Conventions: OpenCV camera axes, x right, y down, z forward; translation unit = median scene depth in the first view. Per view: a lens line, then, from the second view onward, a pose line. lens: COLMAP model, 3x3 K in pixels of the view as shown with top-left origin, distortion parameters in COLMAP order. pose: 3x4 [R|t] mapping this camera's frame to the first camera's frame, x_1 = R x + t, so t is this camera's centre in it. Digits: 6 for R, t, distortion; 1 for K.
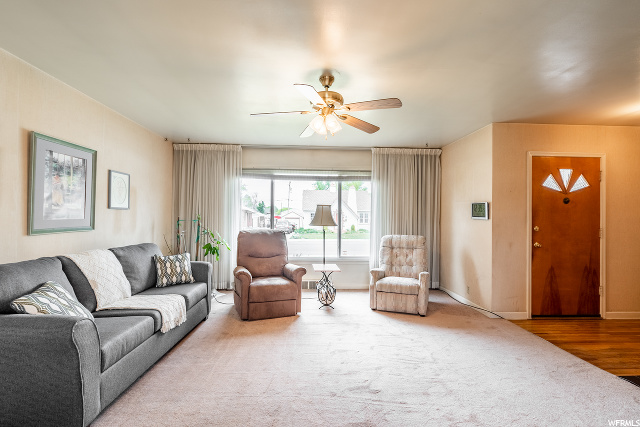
lens RADIAL K [[290.0, 0, 320.0], [0, 290.0, 213.5], [0, 0, 1]] dist [0.000372, 0.000350]
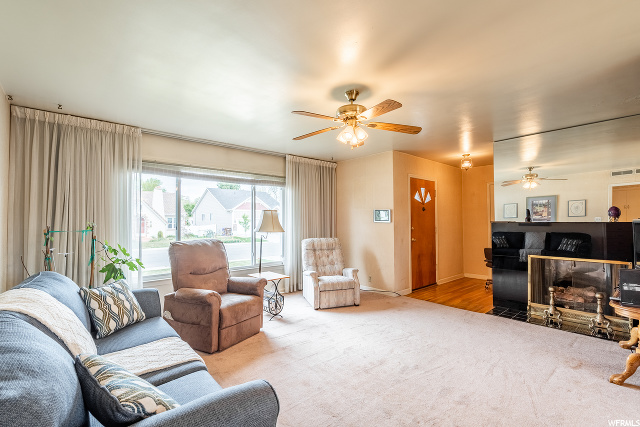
lens RADIAL K [[290.0, 0, 320.0], [0, 290.0, 213.5], [0, 0, 1]] dist [0.000372, 0.000350]
pose [[0.780562, 0.002693, 0.625073, -0.465832], [0.005625, 0.999920, -0.011333, -0.006980], [-0.625053, 0.012362, 0.780484, 0.159706]]
